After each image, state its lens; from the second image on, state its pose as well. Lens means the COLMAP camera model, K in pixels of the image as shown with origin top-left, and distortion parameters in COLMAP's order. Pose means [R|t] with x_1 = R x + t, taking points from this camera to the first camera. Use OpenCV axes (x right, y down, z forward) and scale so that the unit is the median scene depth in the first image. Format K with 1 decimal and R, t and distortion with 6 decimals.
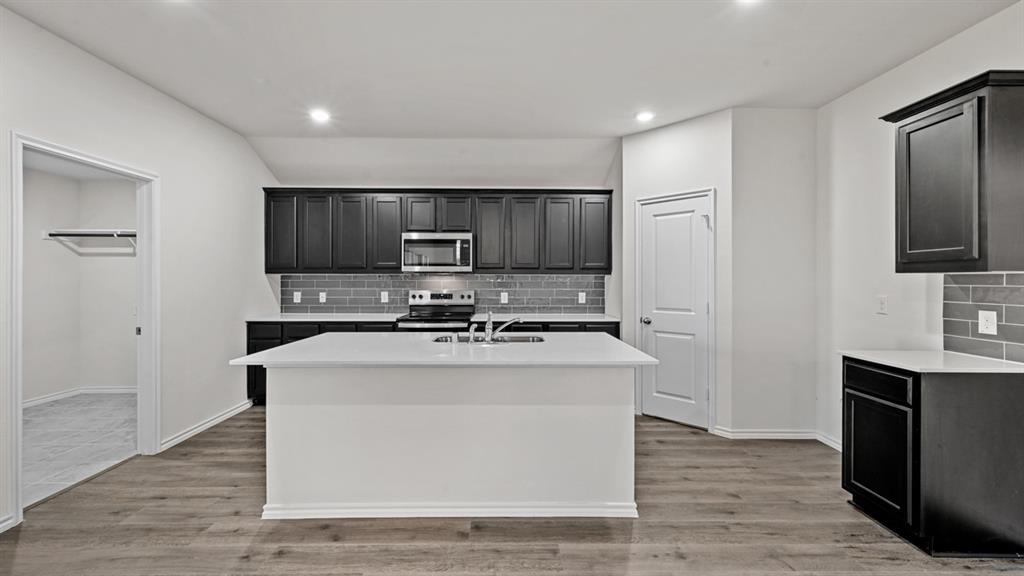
lens RADIAL K [[405.8, 0, 510.1], [0, 405.8, 280.4], [0, 0, 1]] dist [-0.000163, 0.000615]
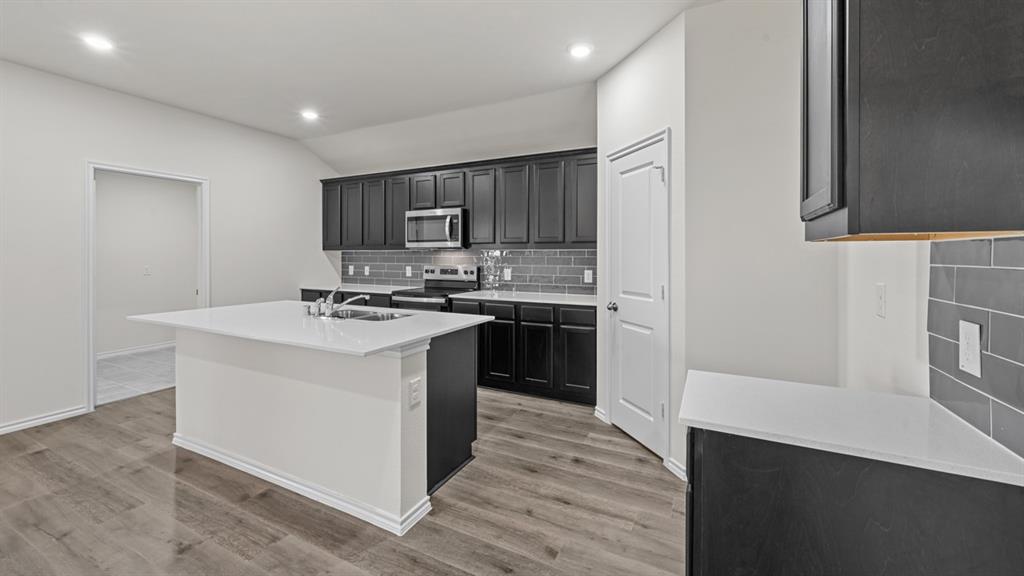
lens RADIAL K [[405.8, 0, 511.2], [0, 405.8, 256.8], [0, 0, 1]] dist [-0.000163, 0.000615]
pose [[0.887704, 0.000885, -0.460413, 0.509457], [-0.000487, 0.999999, 0.000985, 0.001237], [0.460413, -0.000650, 0.887704, 0.200349]]
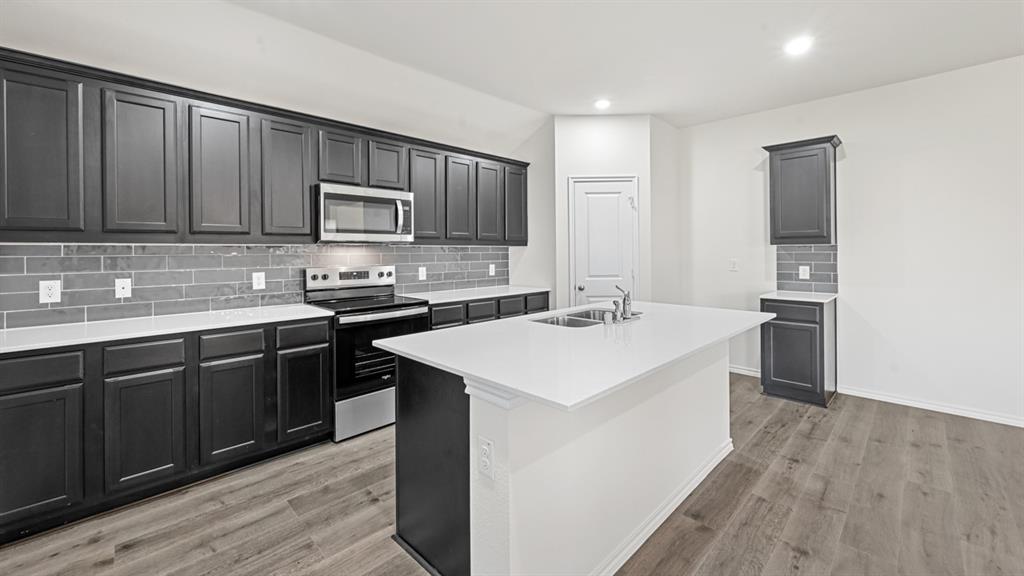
lens RADIAL K [[405.8, 0, 507.1], [0, 405.8, 251.4], [0, 0, 1]] dist [-0.000163, 0.000615]
pose [[0.721491, -0.006904, 0.692389, -0.553747], [0.009102, 0.999958, 0.000486, -0.001627], [-0.692364, 0.005951, 0.721524, 0.334558]]
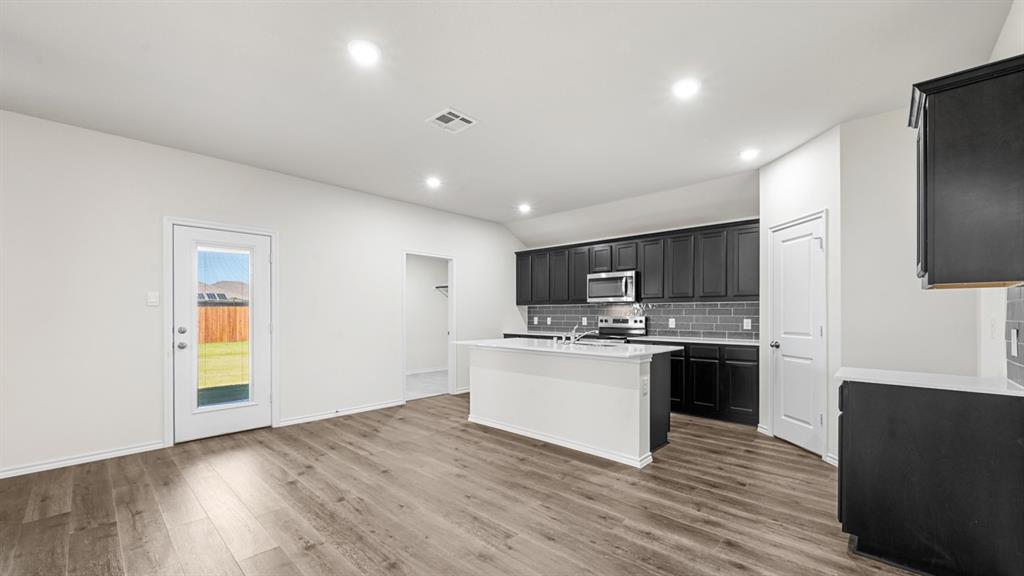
lens RADIAL K [[405.8, 0, 509.3], [0, 405.8, 314.4], [0, 0, 1]] dist [-0.000163, 0.000615]
pose [[0.719539, -0.000685, -0.694451, 0.548296], [-0.001482, 0.999996, -0.002522, 0.025817], [0.694450, 0.002844, 0.719535, -0.196358]]
